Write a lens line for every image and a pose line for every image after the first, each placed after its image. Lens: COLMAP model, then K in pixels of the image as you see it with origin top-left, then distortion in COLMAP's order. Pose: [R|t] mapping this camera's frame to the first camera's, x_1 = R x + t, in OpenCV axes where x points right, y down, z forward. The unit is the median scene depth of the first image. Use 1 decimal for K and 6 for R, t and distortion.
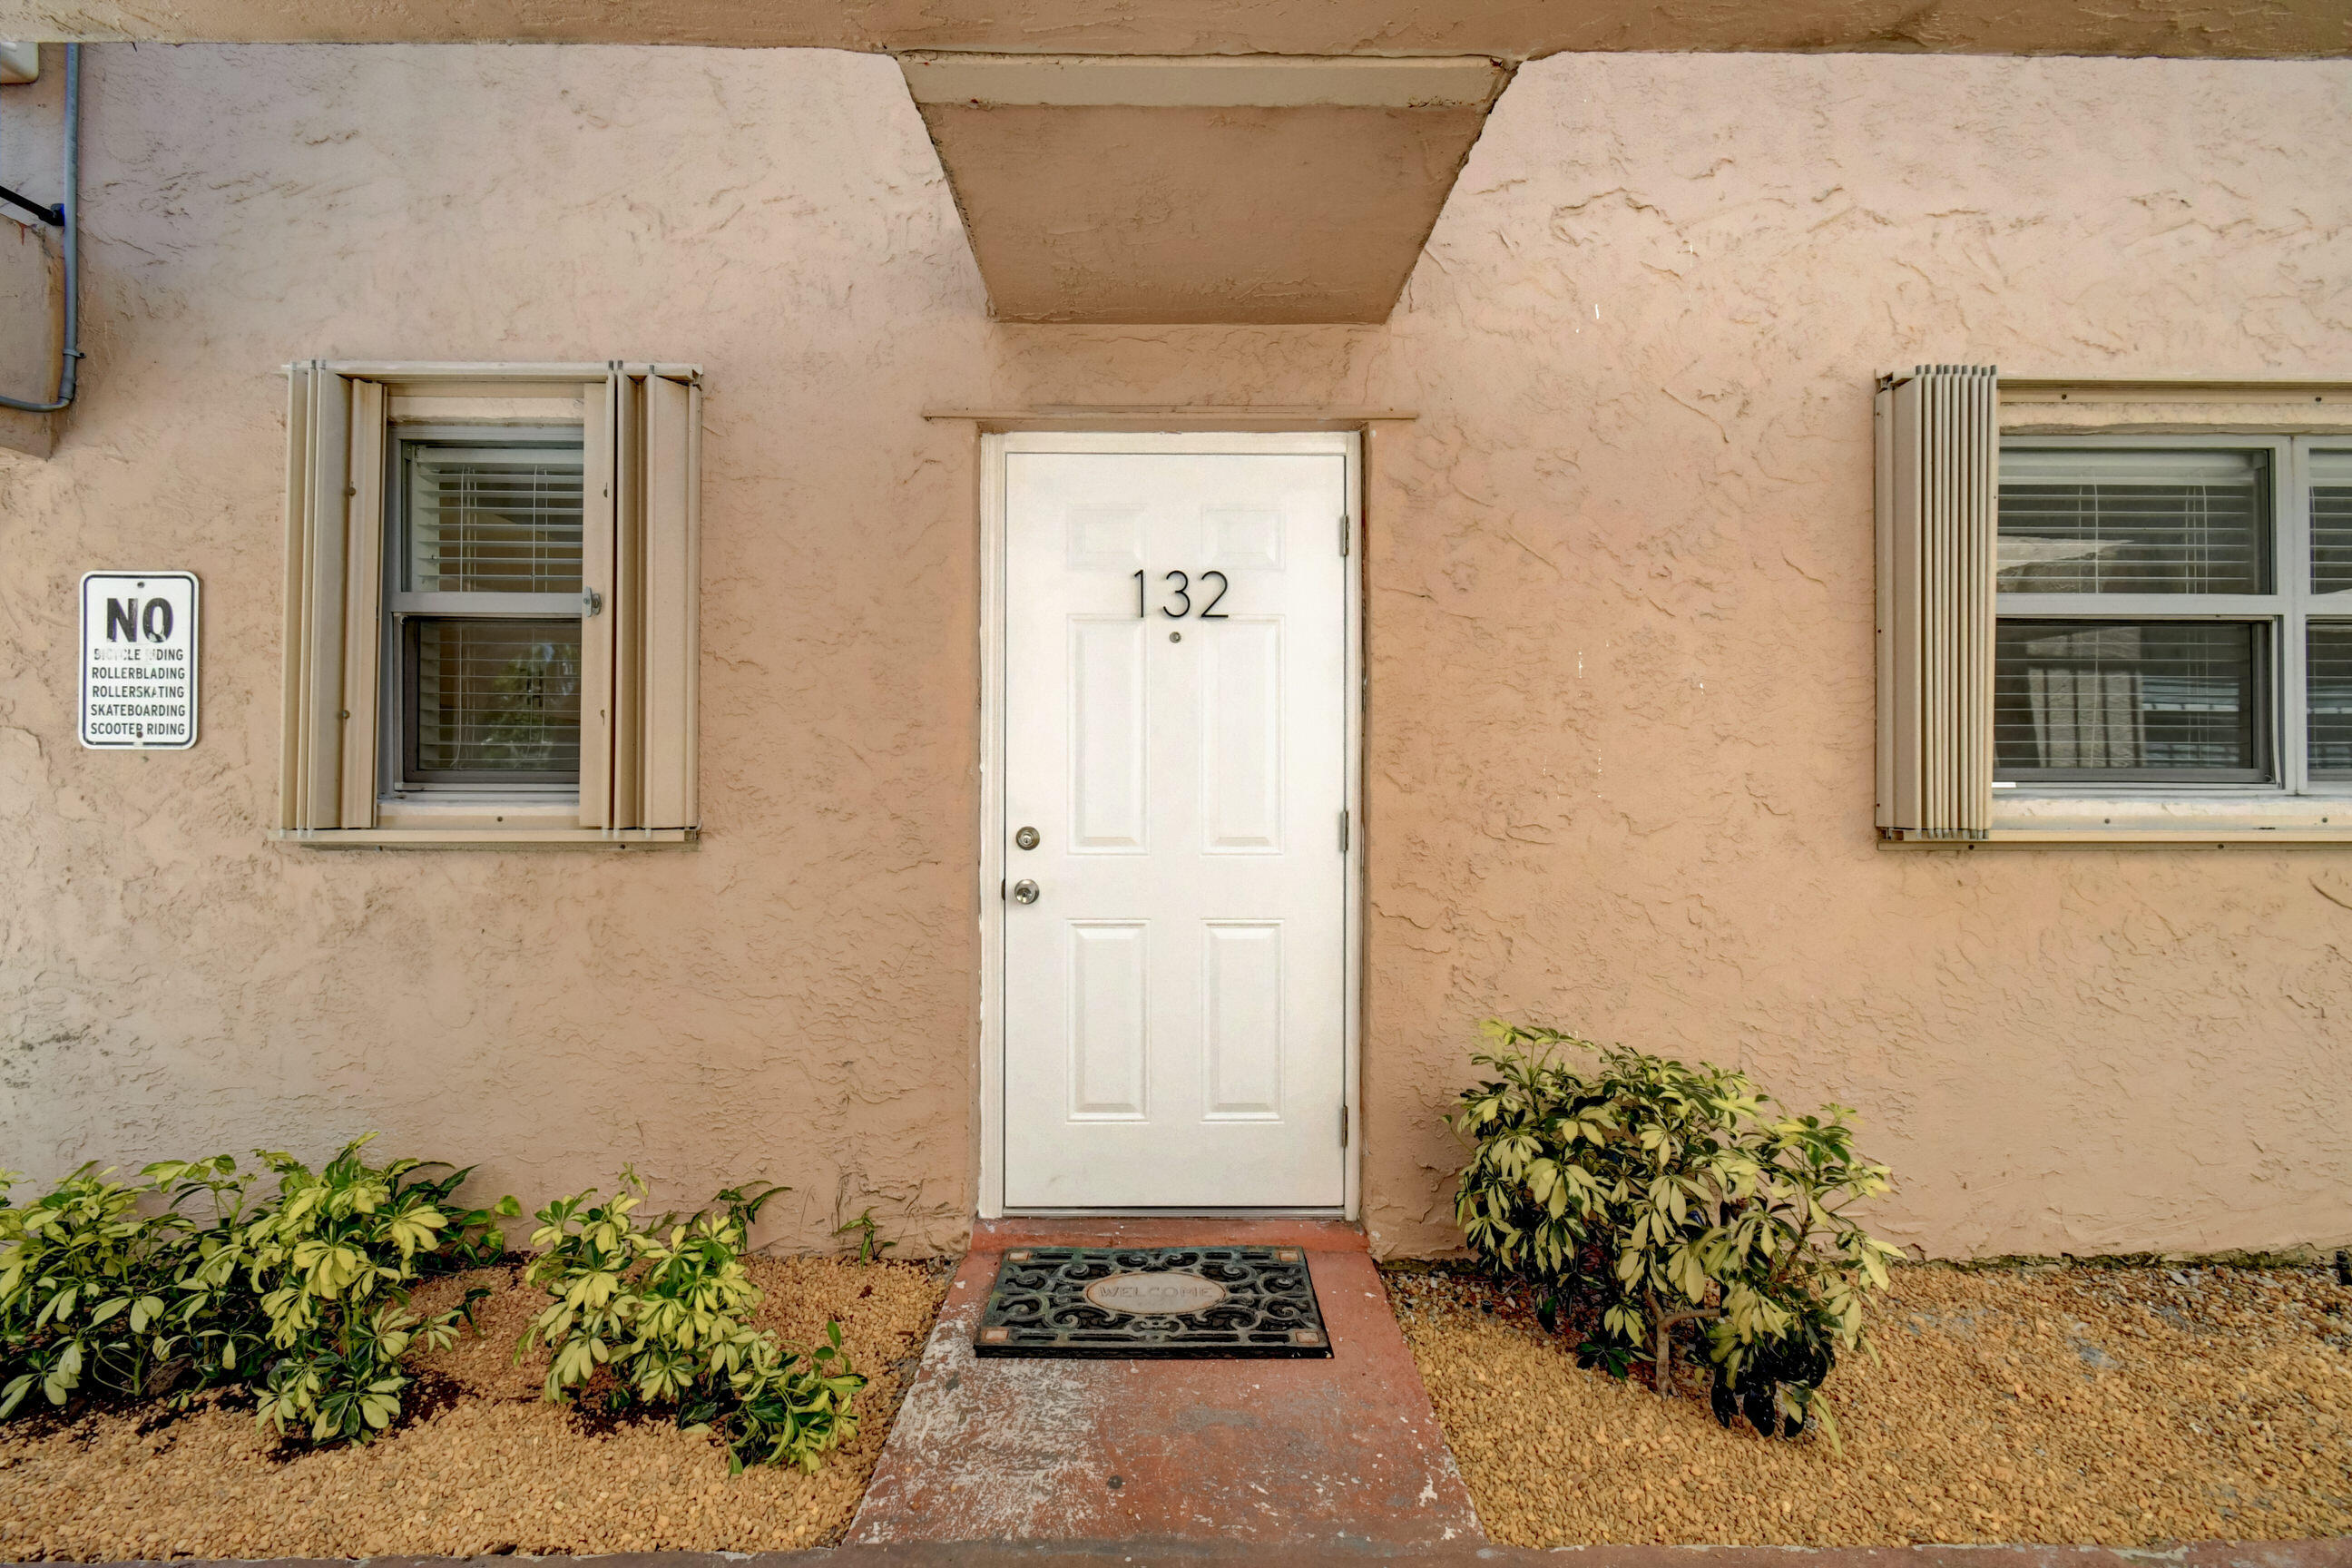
lens RADIAL K [[1042.1, 0, 1175.8], [0, 1042.1, 768.9], [0, 0, 1]] dist [0.009507, -0.003065]
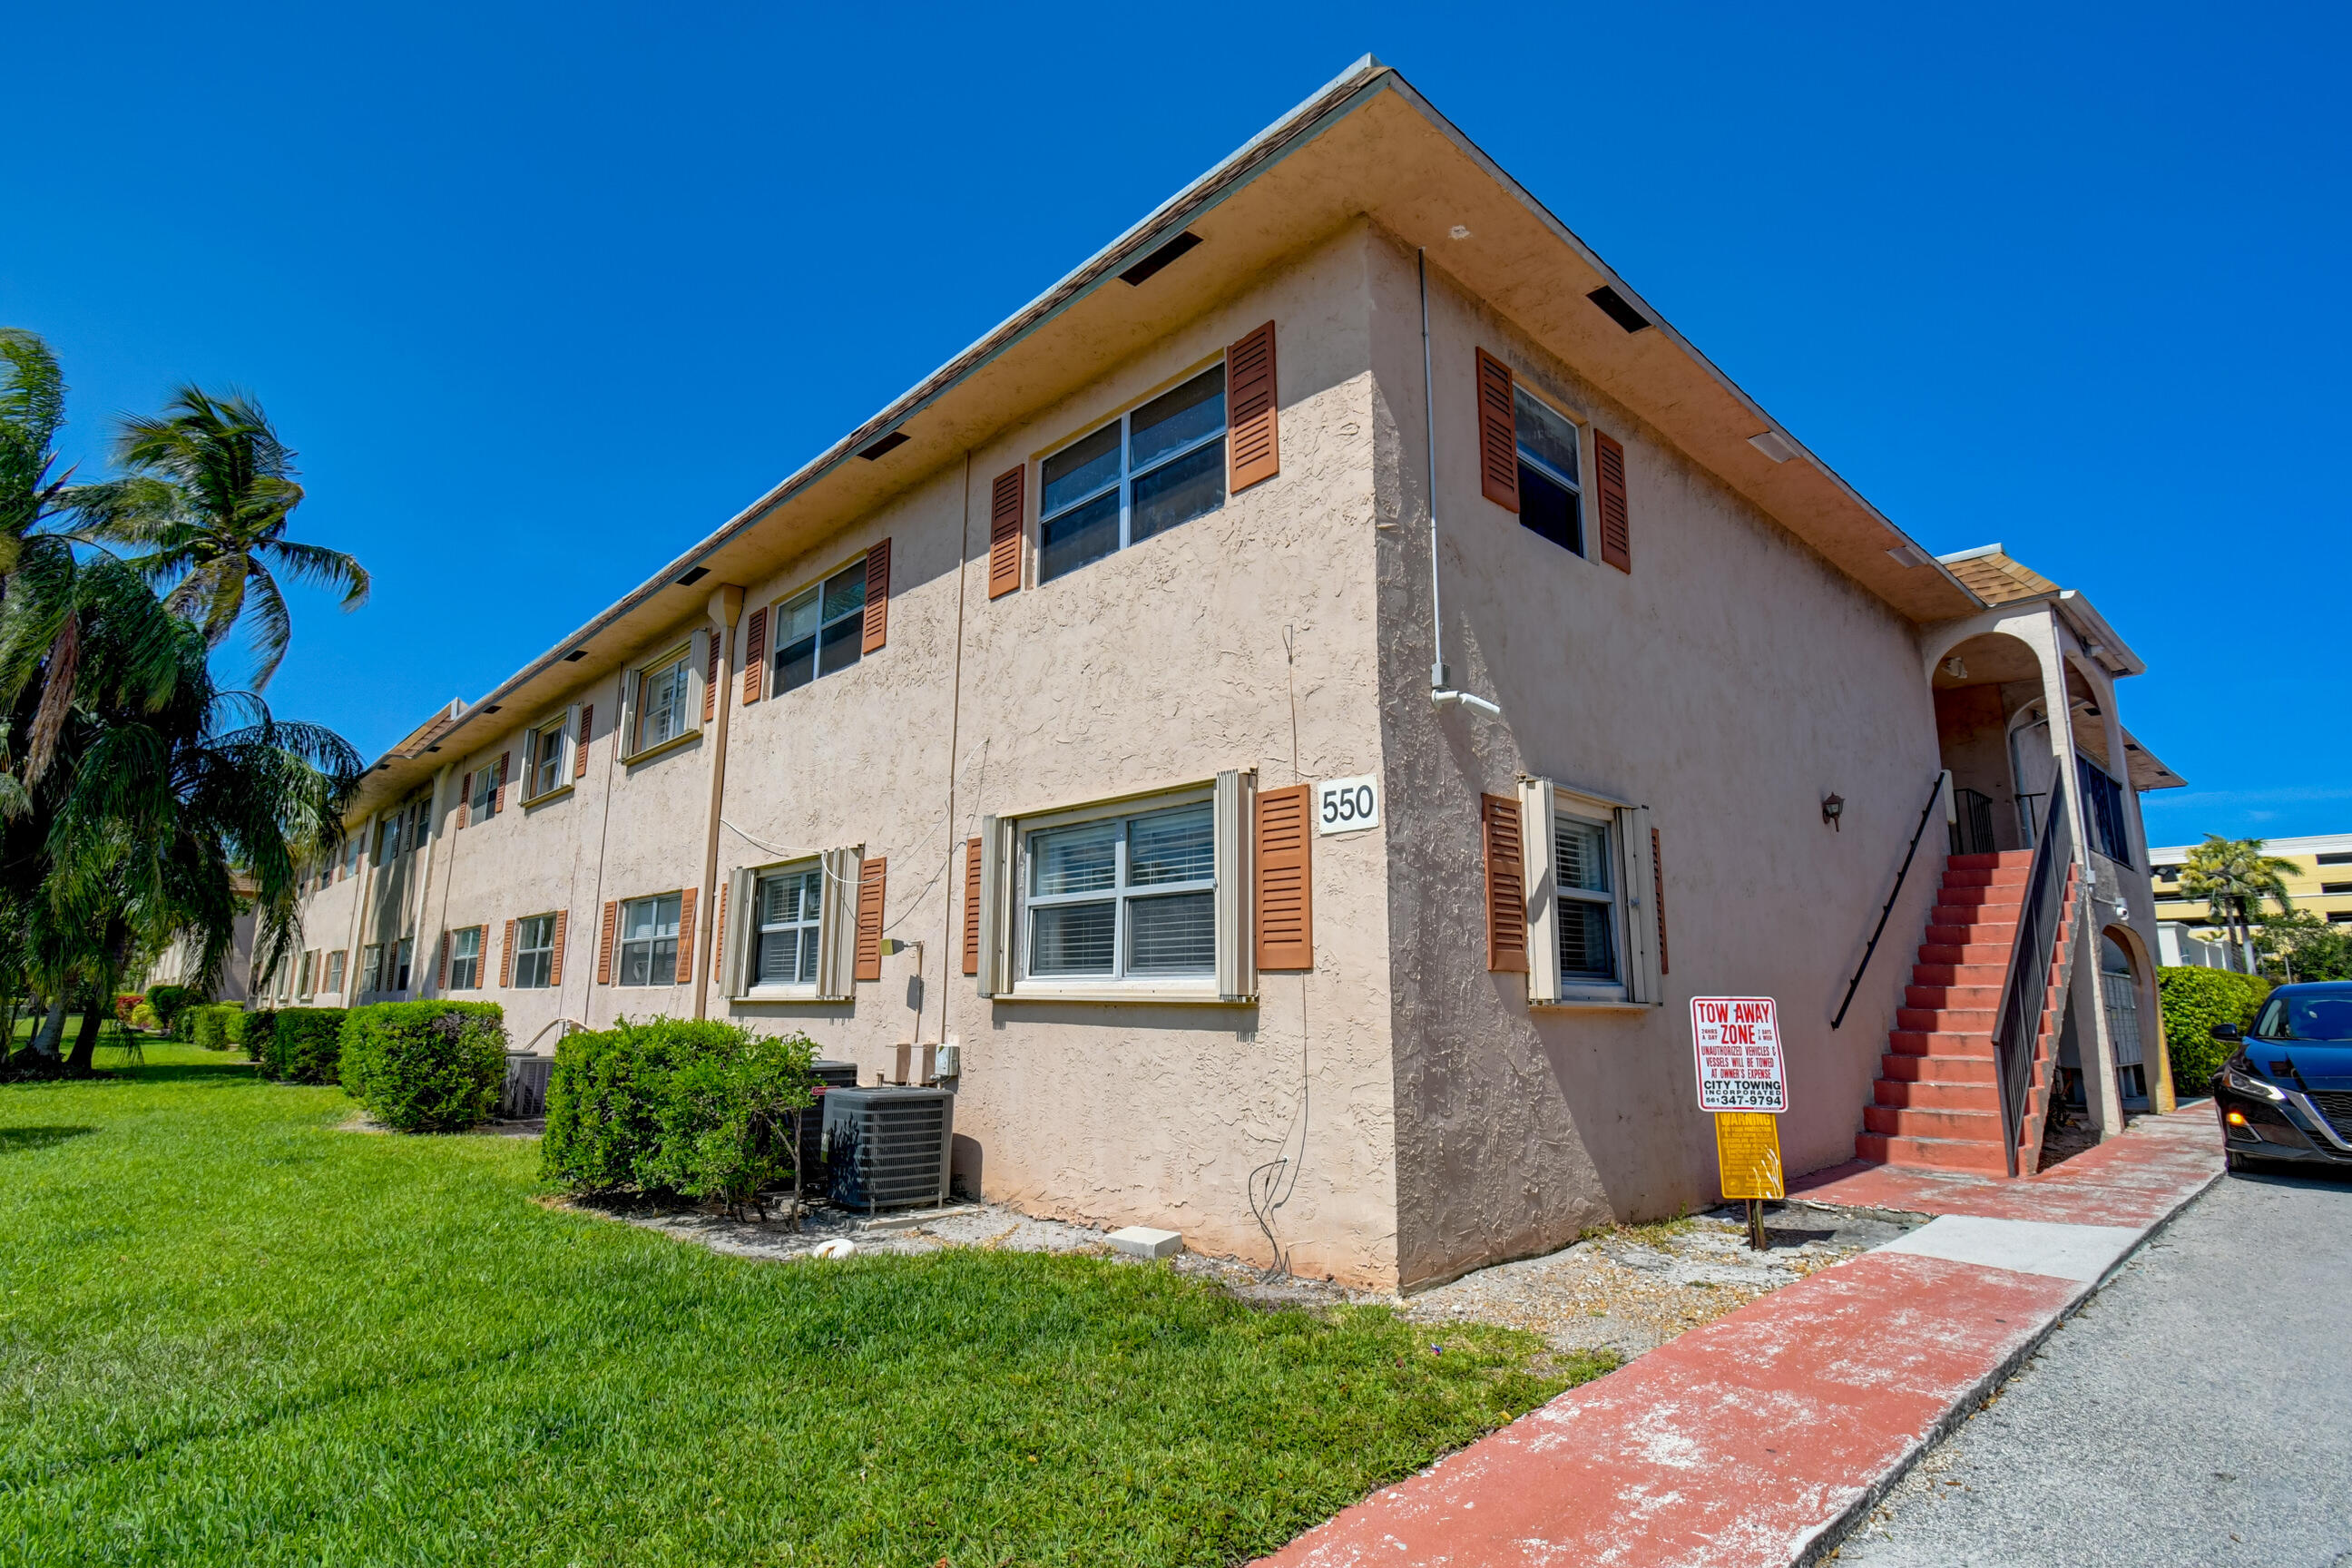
lens RADIAL K [[1155.4, 0, 1174.5], [0, 1155.4, 782.0], [0, 0, 1]] dist [0.006330, -0.001283]
pose [[0.685199, -0.136915, -0.715371, 2.984707], [-0.008914, 0.980523, -0.196200, 0.099698], [0.728301, 0.140813, 0.670634, -0.631796]]
